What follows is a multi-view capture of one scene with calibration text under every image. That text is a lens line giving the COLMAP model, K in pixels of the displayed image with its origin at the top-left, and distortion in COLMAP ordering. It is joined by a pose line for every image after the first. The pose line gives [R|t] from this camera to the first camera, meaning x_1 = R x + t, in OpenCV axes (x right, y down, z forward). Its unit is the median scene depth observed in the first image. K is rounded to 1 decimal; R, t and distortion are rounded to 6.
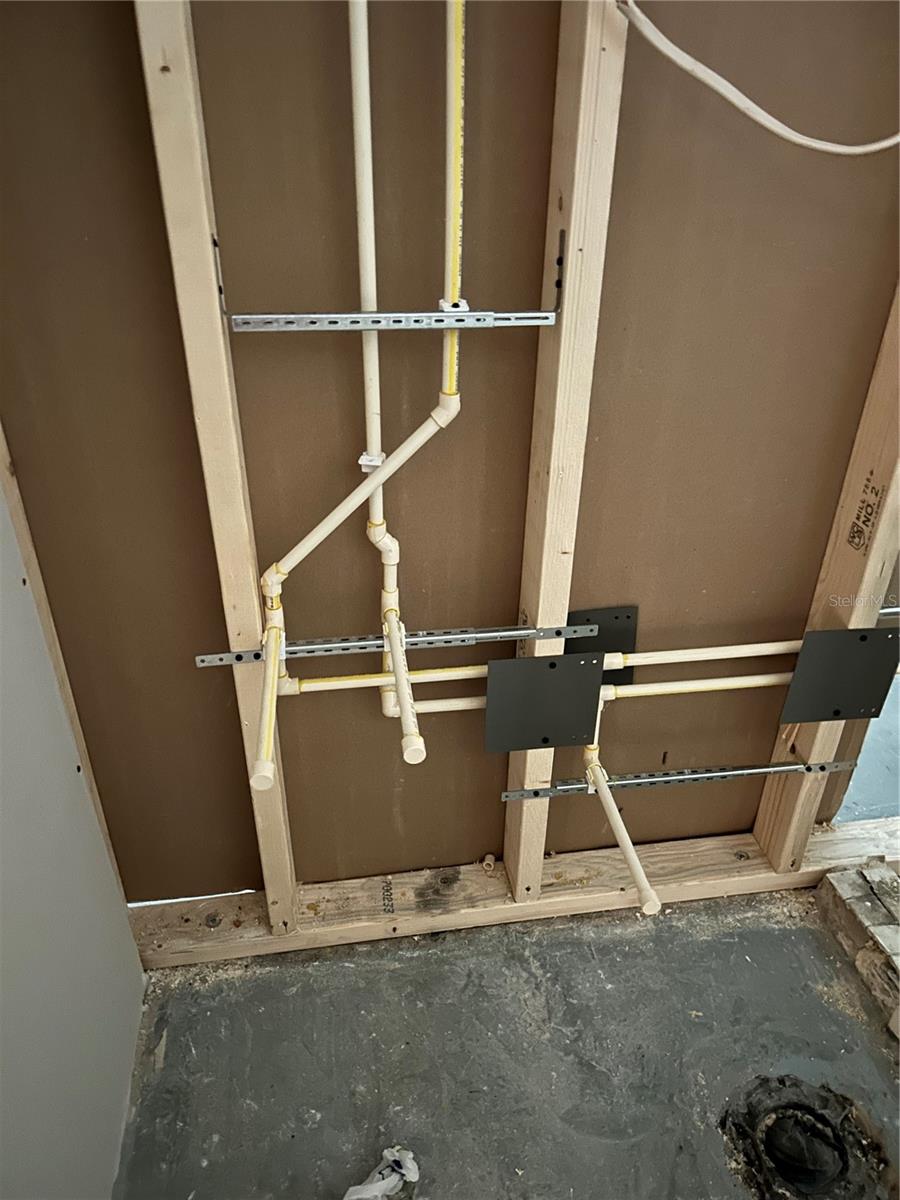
lens RADIAL K [[931.3, 0, 450.0], [0, 931.3, 600.0], [0, 0, 1]] dist [0.095920, -0.115256]
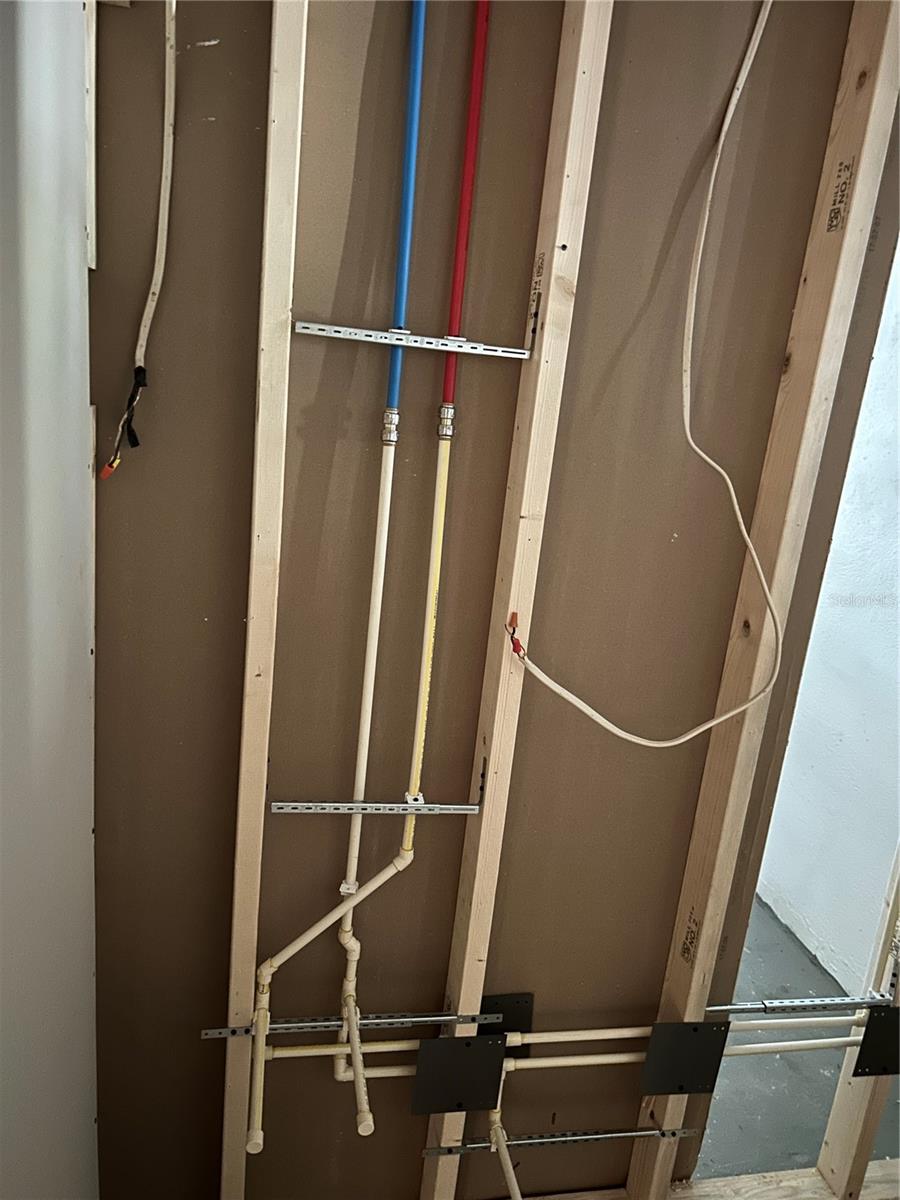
lens RADIAL K [[897.9, 0, 450.0], [0, 897.9, 600.0], [0, 0, 1]] dist [0.003893, -0.001027]
pose [[0.994929, 0.076180, 0.065674, -0.047020], [-0.052427, 0.950020, -0.307755, -0.136116], [-0.085836, 0.302751, 0.949197, -0.399542]]
